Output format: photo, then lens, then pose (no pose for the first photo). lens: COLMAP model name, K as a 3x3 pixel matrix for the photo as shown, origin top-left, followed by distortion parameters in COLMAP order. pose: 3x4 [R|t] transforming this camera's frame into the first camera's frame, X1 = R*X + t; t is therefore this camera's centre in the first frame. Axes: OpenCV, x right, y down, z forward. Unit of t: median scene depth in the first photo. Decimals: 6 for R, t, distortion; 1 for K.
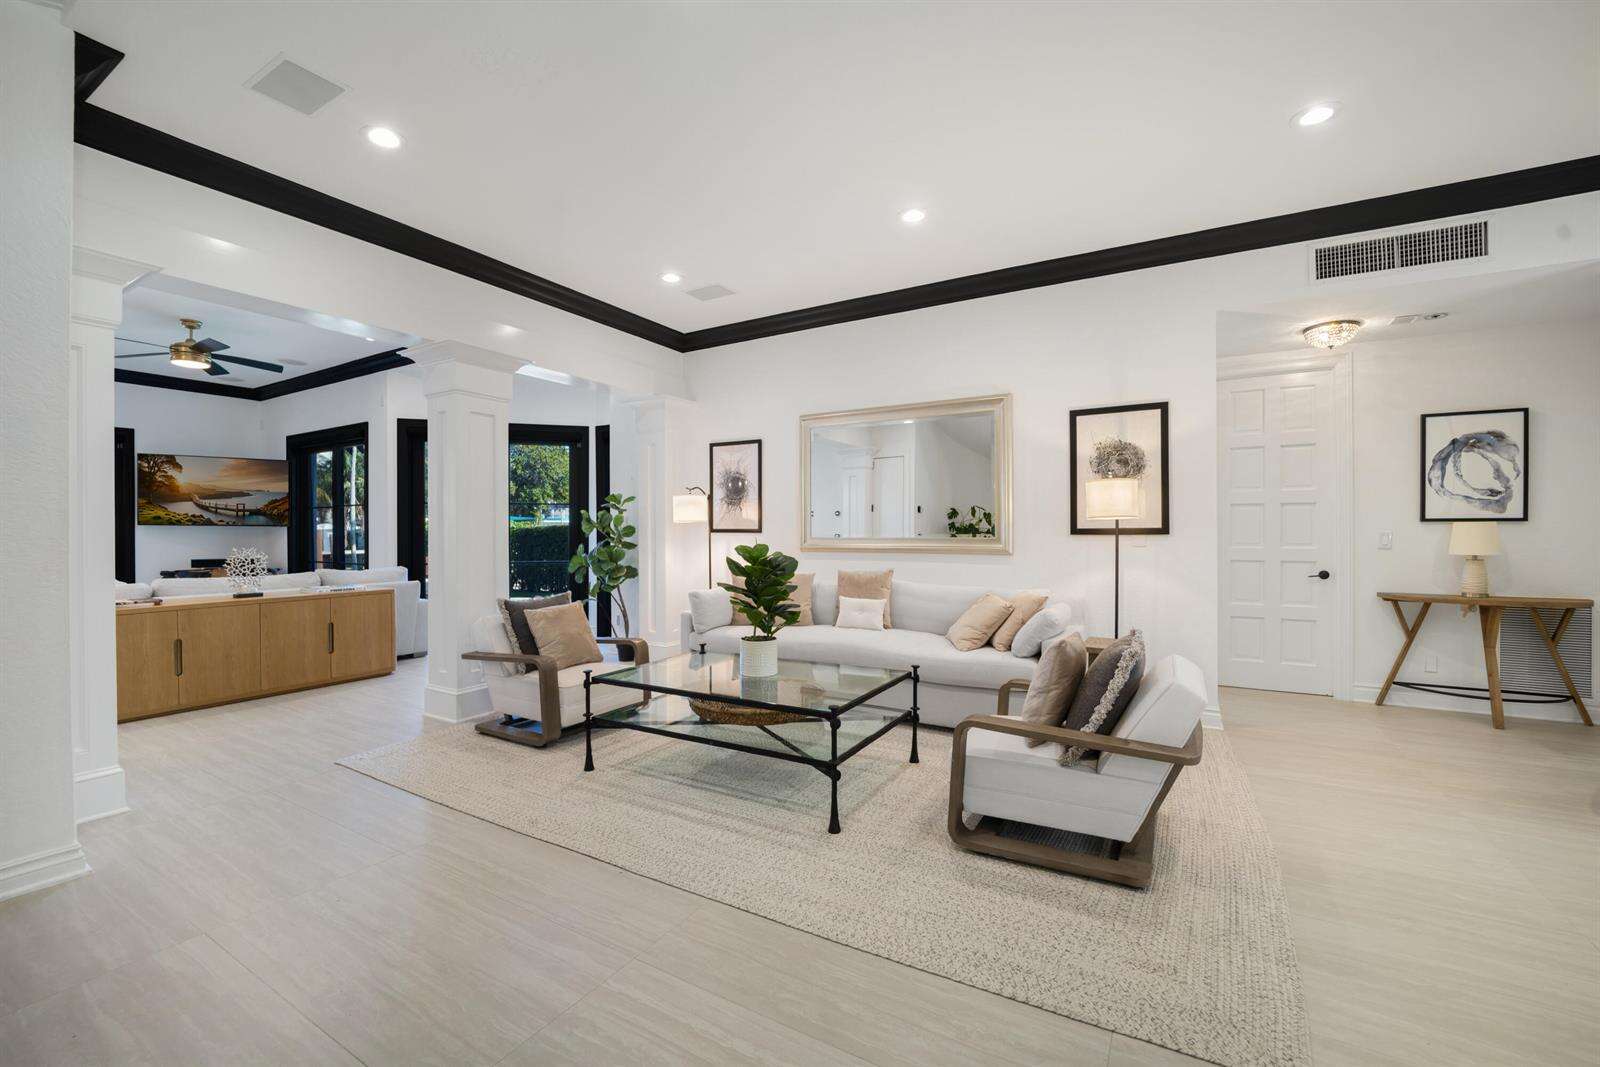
lens RADIAL K [[662.5, 0, 800.0], [0, 662.5, 533.5], [0, 0, 1]] dist [-0.013206, -0.000004]
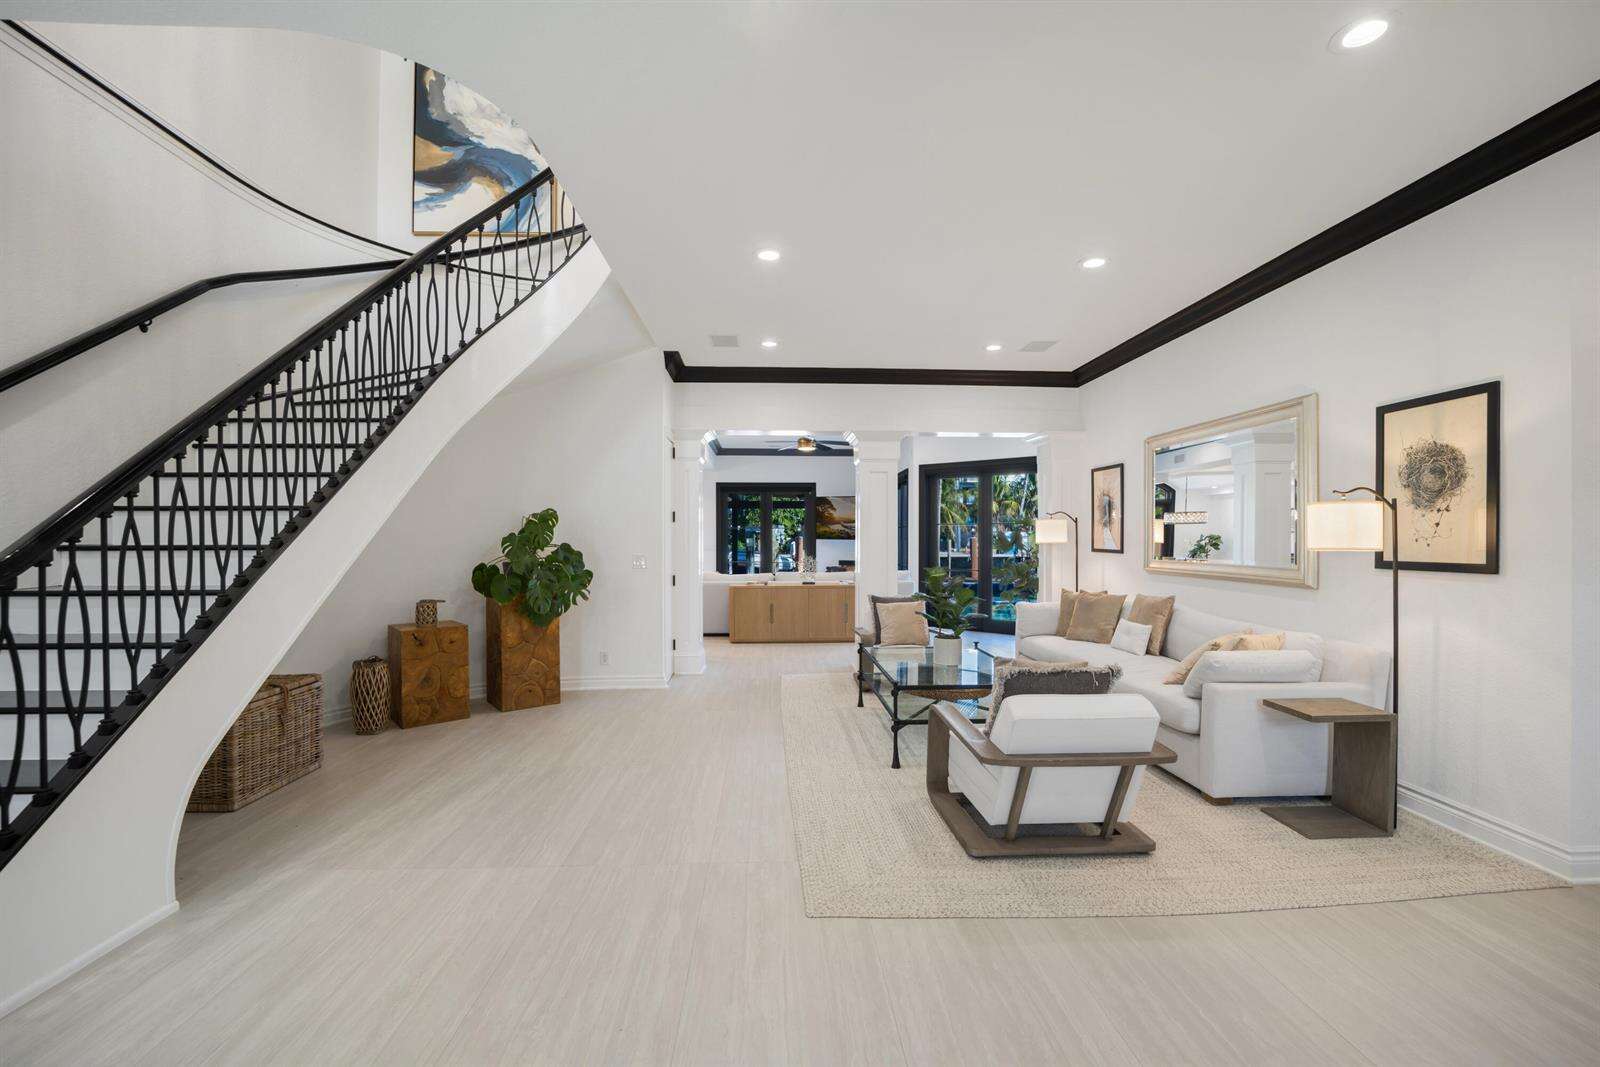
lens RADIAL K [[667.0, 0, 805.0], [0, 667.0, 541.3], [0, 0, 1]] dist [-0.017966, -0.000009]
pose [[0.549375, 0.008311, -0.835535, 0.718143], [-0.004648, 0.999965, 0.006891, -0.033346], [0.835563, 0.000097, 0.549394, 0.020852]]
